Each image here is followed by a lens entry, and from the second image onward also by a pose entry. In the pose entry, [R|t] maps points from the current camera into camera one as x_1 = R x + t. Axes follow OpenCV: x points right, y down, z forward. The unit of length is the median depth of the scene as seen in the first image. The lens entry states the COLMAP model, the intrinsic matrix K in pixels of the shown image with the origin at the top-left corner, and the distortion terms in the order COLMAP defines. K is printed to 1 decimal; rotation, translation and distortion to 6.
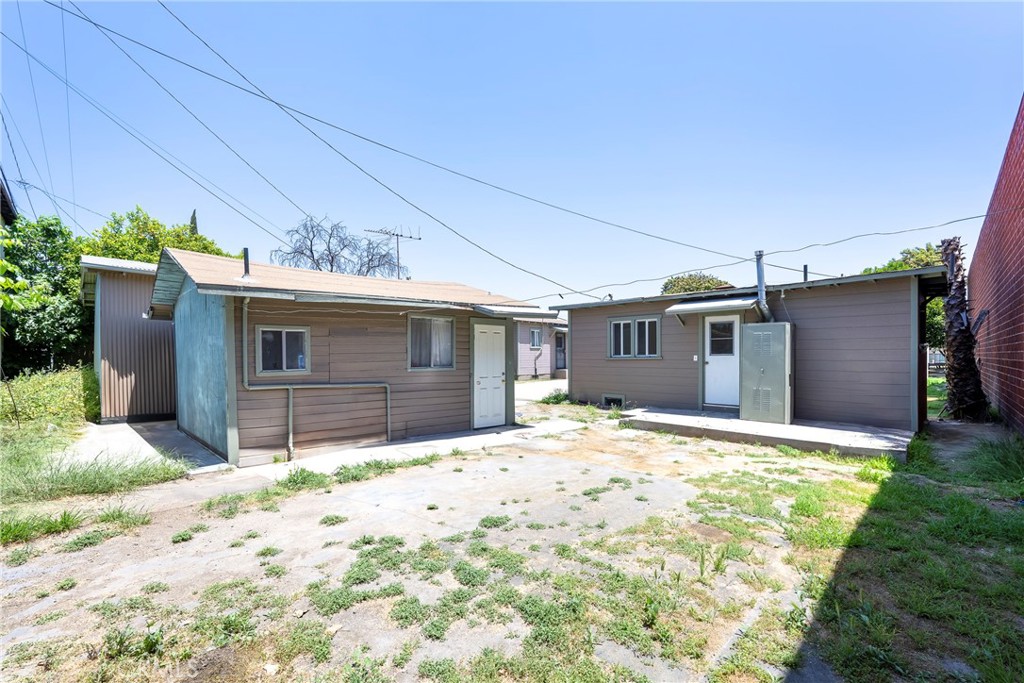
lens RADIAL K [[428.2, 0, 515.8], [0, 428.2, 343.4], [0, 0, 1]] dist [-0.001757, 0.000006]
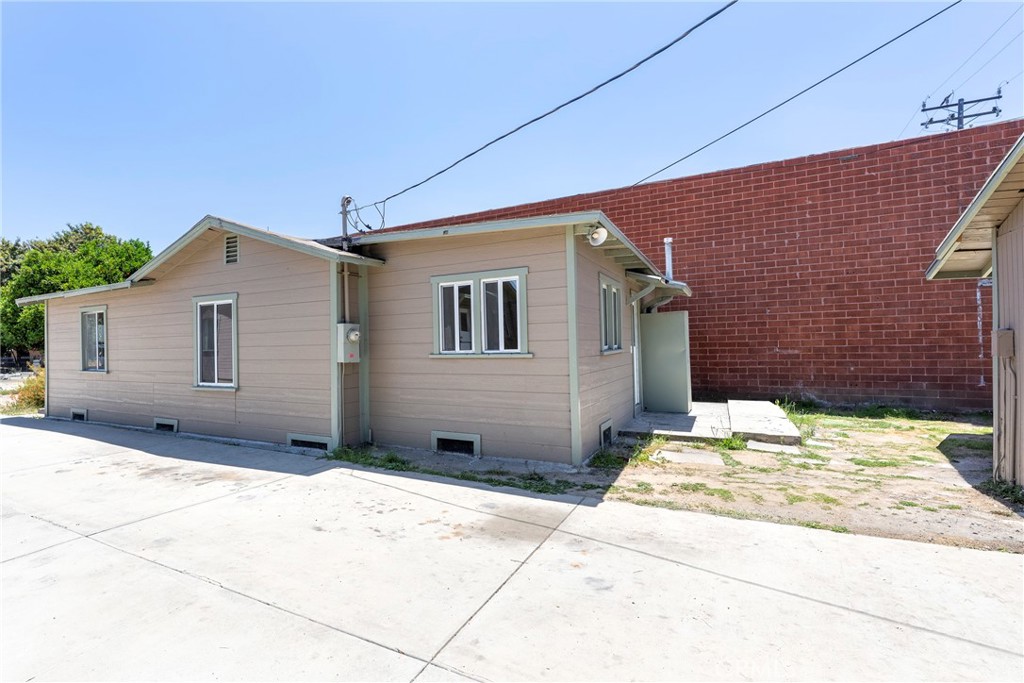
lens RADIAL K [[437.2, 0, 512.6], [0, 437.2, 332.5], [0, 0, 1]] dist [0.000483, -0.000071]
pose [[-0.232580, 0.033836, 0.971988, -0.237267], [0.003967, 0.999419, -0.033842, 0.030385], [-0.972569, -0.004015, -0.232579, 1.452192]]
